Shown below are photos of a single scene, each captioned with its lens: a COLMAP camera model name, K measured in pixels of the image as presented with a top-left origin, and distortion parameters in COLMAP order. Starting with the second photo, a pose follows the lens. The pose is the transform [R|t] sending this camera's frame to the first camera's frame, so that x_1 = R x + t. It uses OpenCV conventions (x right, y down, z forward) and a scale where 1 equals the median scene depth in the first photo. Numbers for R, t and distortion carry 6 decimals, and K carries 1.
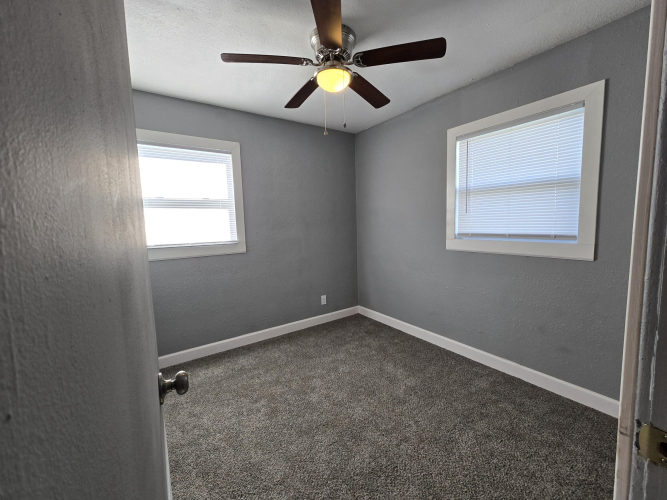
lens RADIAL K [[273.3, 0, 335.1], [0, 273.3, 247.7], [0, 0, 1]] dist [0.000222, 0.000511]
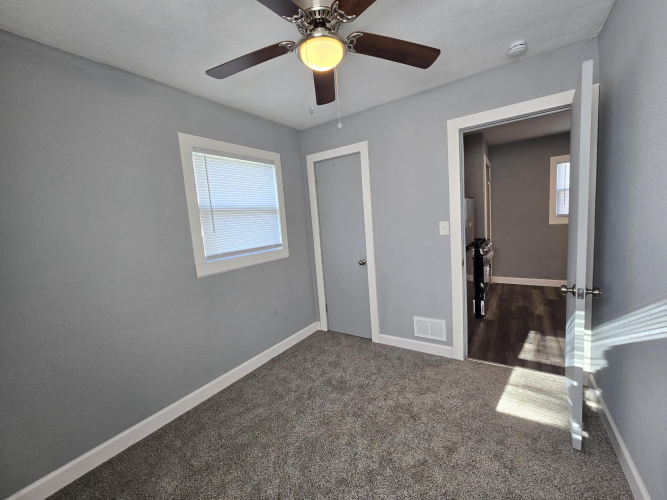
lens RADIAL K [[273.3, 0, 335.1], [0, 273.3, 247.7], [0, 0, 1]] dist [0.000222, 0.000511]
pose [[-0.361727, -0.050051, 0.930940, -0.537810], [0.168127, 0.978684, 0.117946, -0.118278], [-0.916999, 0.199180, -0.345601, 0.946067]]
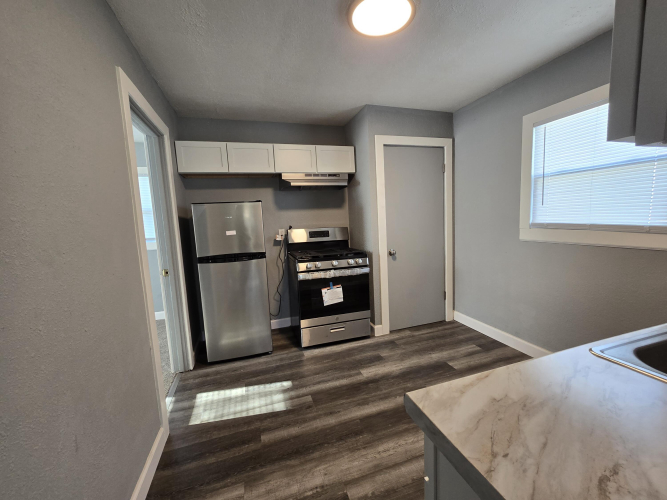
lens RADIAL K [[273.3, 0, 335.1], [0, 273.3, 247.7], [0, 0, 1]] dist [0.000222, 0.000511]
pose [[0.293101, -0.088209, 0.952004, -0.512311], [0.130061, 0.990157, 0.051701, 0.071504], [-0.947194, 0.108665, 0.301688, -0.674740]]
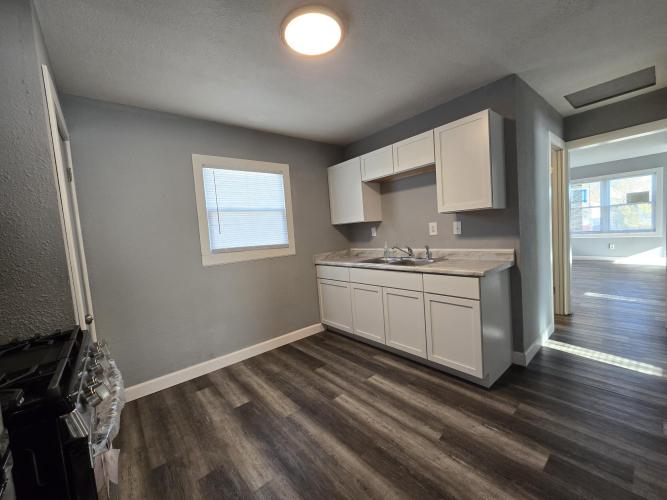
lens RADIAL K [[273.3, 0, 335.1], [0, 273.3, 247.7], [0, 0, 1]] dist [0.000222, 0.000511]
pose [[-0.990570, 0.107963, -0.084347, 0.216263], [0.093804, 0.983164, 0.156810, -0.008010], [0.099857, 0.147419, -0.984020, 0.076515]]
